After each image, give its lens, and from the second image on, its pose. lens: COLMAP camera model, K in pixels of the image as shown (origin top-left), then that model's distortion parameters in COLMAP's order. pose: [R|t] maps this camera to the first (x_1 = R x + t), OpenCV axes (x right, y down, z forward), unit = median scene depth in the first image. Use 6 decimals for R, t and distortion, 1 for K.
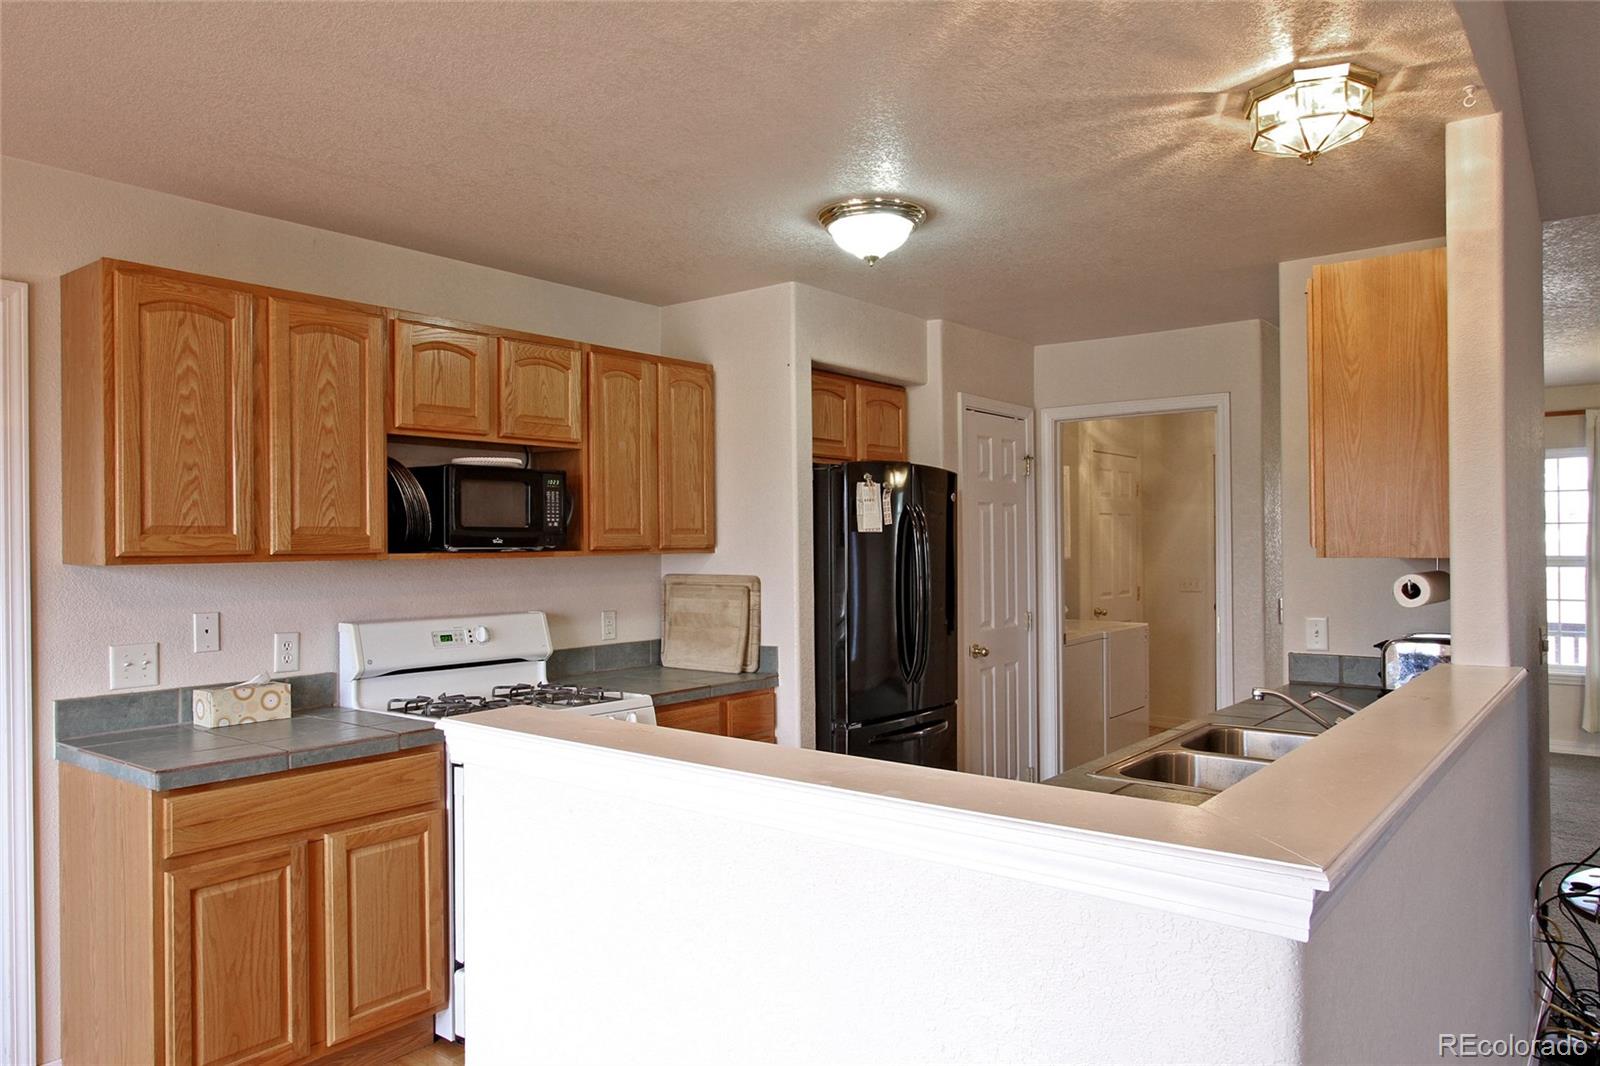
lens RADIAL K [[1084.8, 0, 800.0], [0, 1084.8, 533.0], [0, 0, 1]] dist [-0.005825, -0.002647]
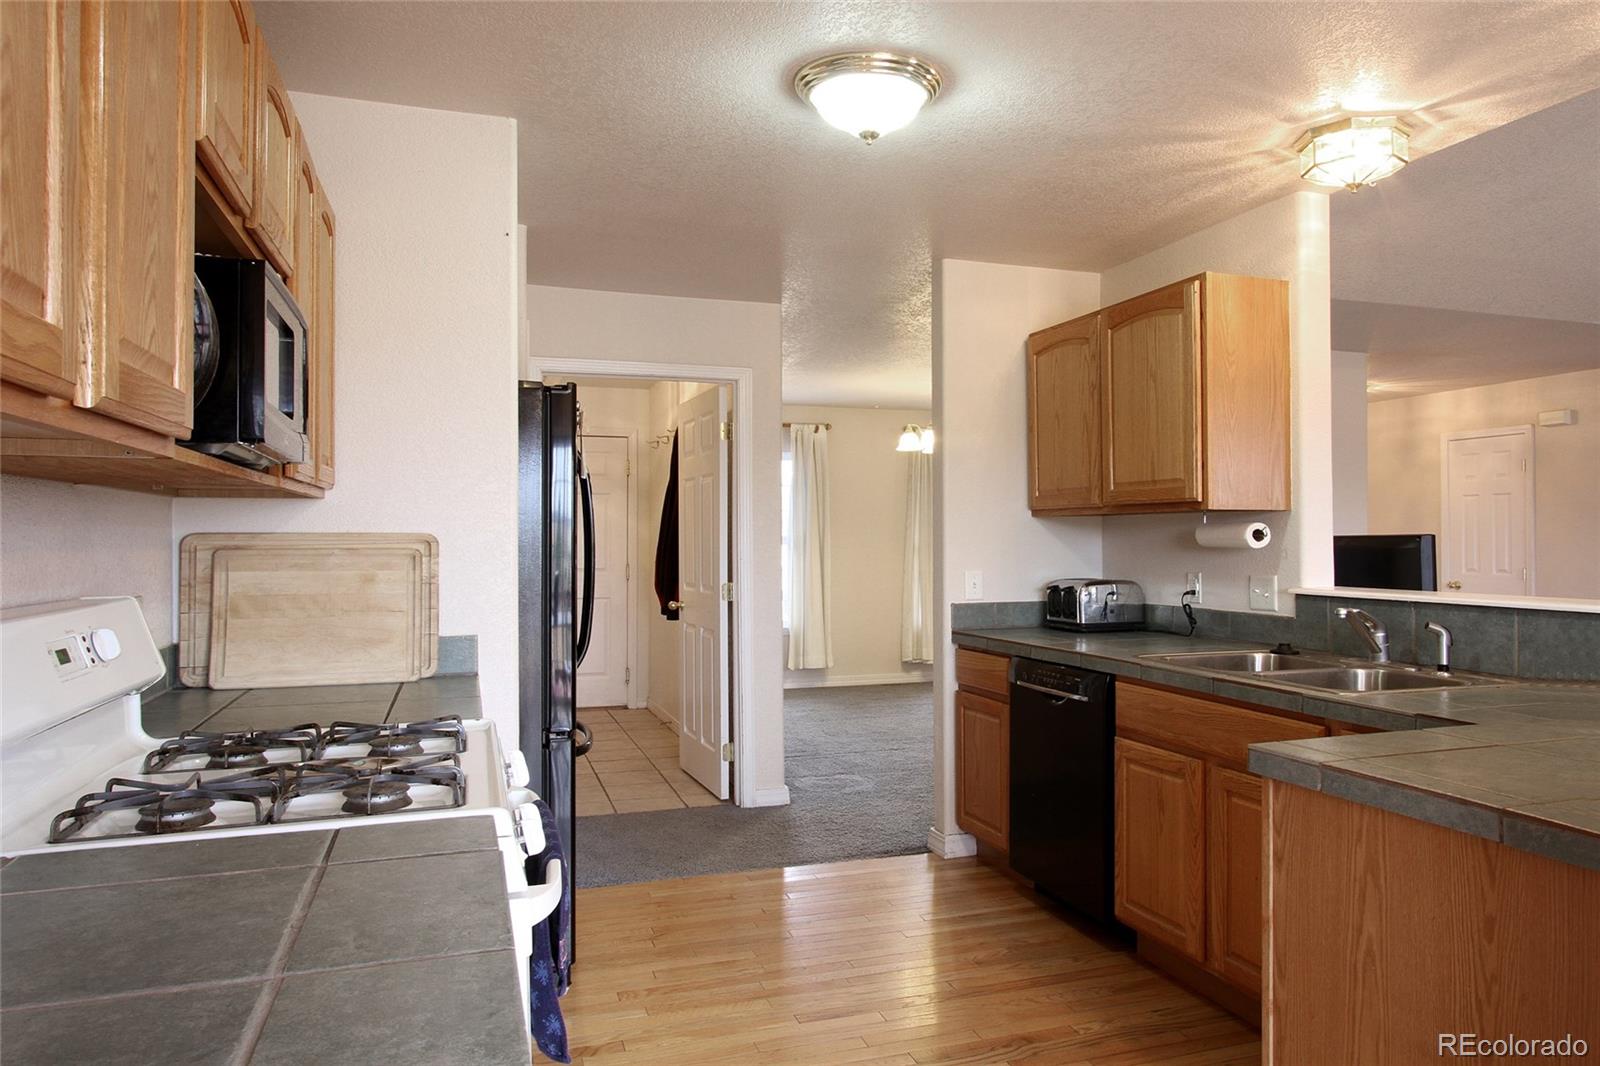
lens RADIAL K [[1001.1, 0, 800.0], [0, 1001.1, 533.0], [0, 0, 1]] dist [-0.029724, -0.000663]
pose [[0.544269, 0.015044, 0.838776, -0.438498], [-0.015683, 0.999847, -0.007756, 0.040293], [-0.838764, -0.008933, 0.544422, 0.470878]]
